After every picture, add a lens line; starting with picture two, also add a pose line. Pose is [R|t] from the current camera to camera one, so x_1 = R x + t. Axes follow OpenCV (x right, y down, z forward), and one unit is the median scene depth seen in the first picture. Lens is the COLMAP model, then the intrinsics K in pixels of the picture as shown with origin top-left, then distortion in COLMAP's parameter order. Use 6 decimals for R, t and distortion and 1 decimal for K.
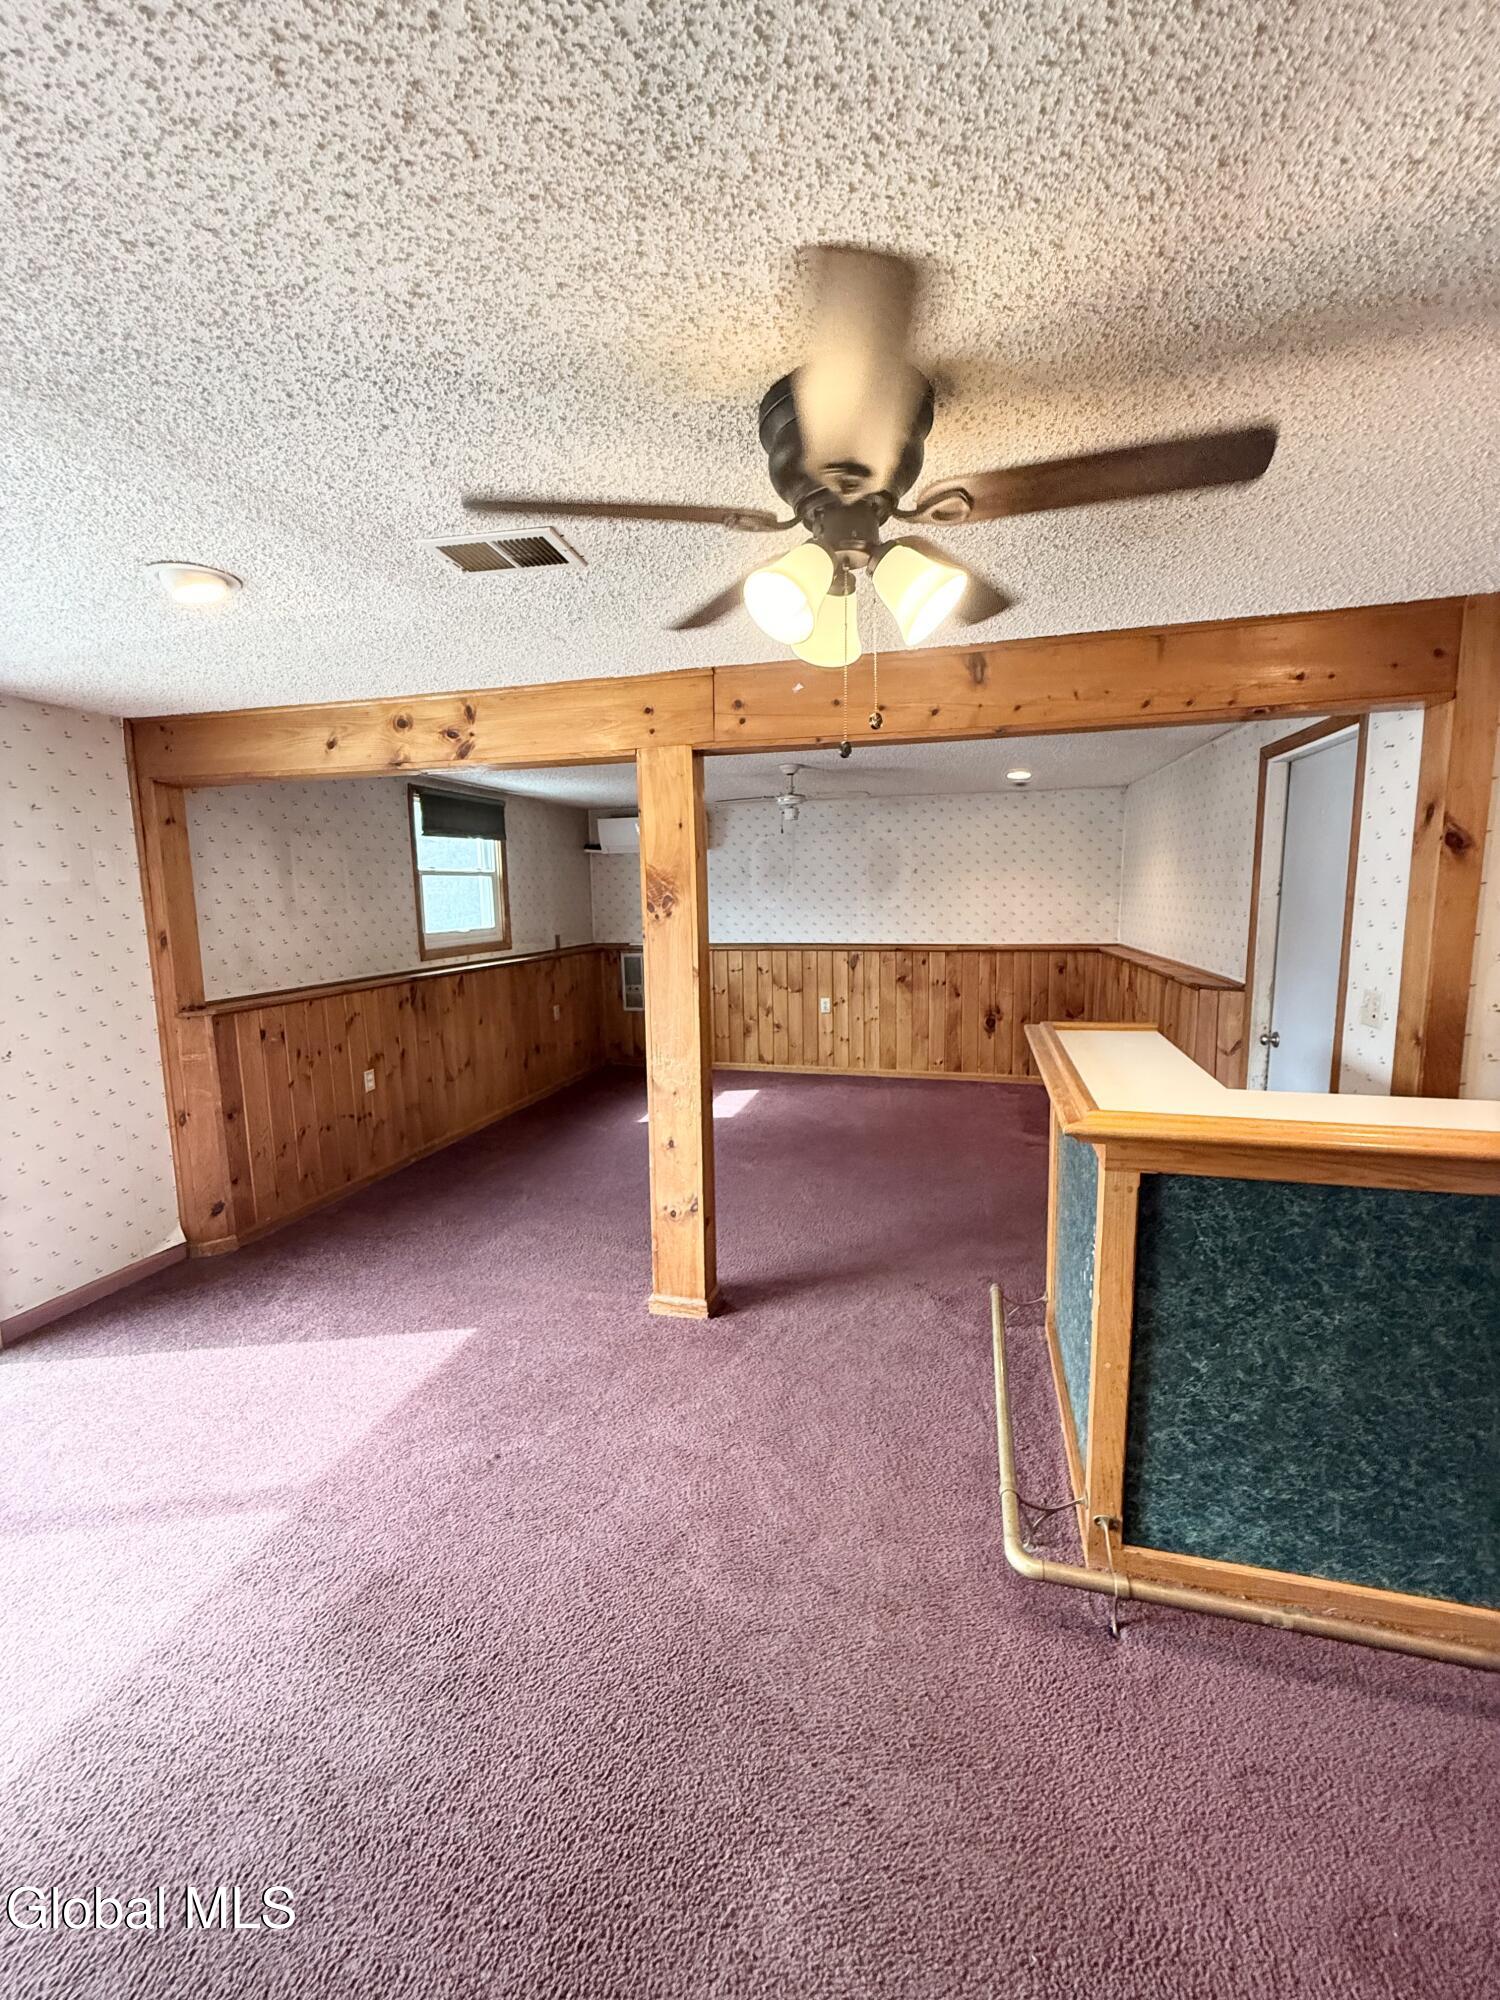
lens RADIAL K [[791.1, 0, 752.3], [0, 791.1, 995.2], [0, 0, 1]] dist [-0.001908, -0.001150]
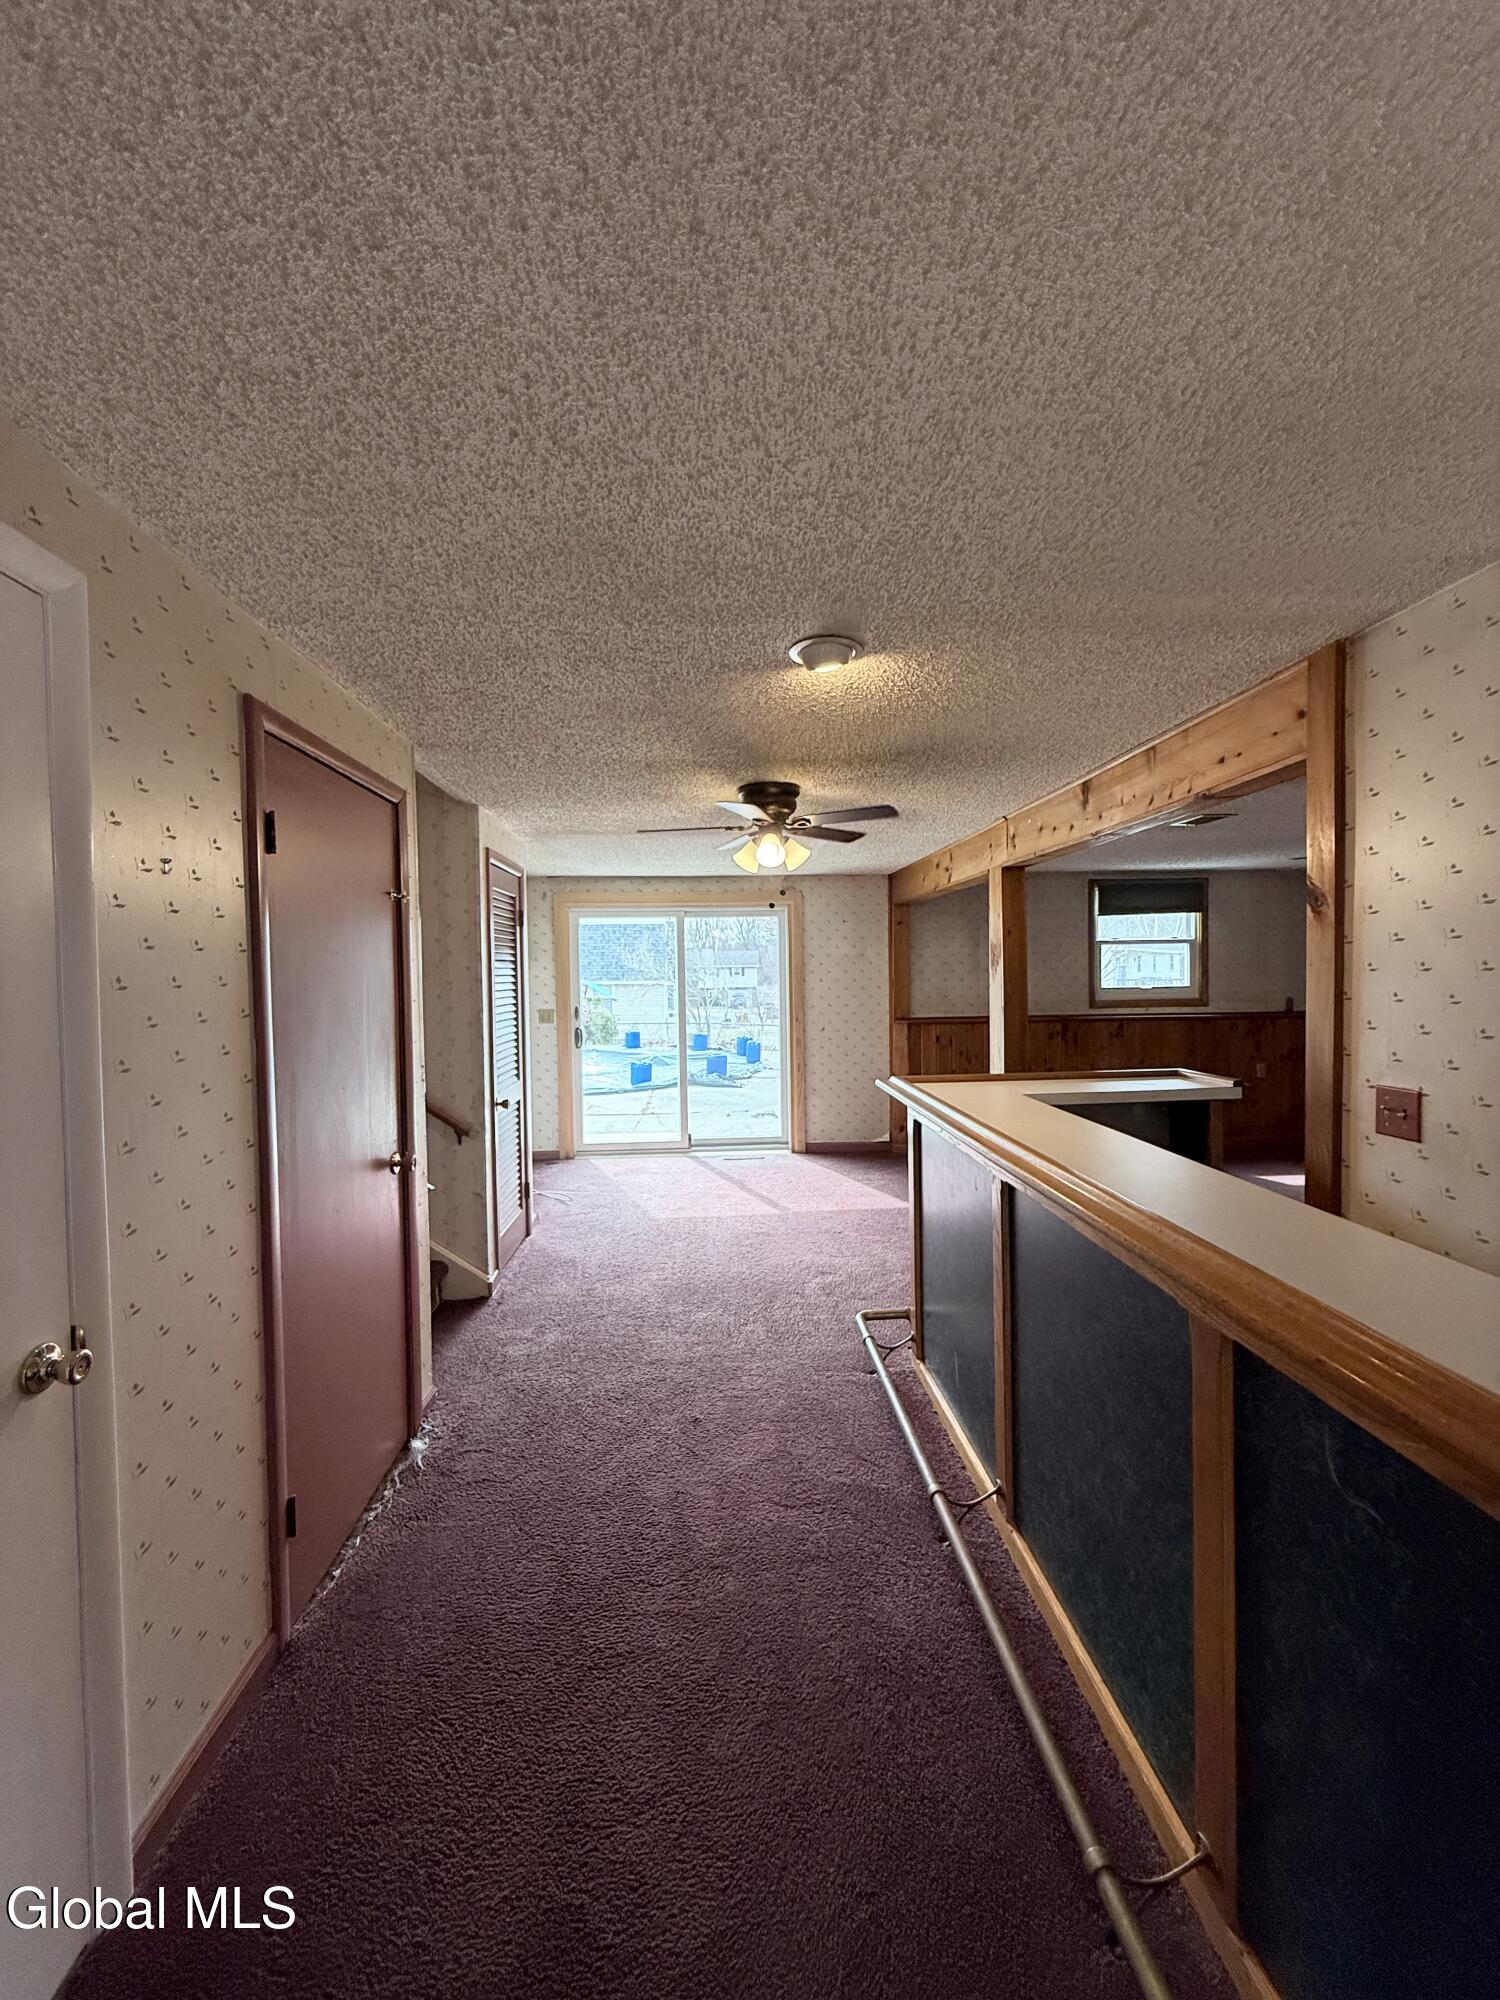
lens RADIAL K [[791.1, 0, 751.9], [0, 791.1, 994.4], [0, 0, 1]] dist [-0.001908, -0.001150]
pose [[0.315710, 0.037911, -0.948098, 0.687876], [-0.115556, 0.993300, 0.001240, -0.001937], [0.941793, 0.109167, 0.317975, 0.031710]]
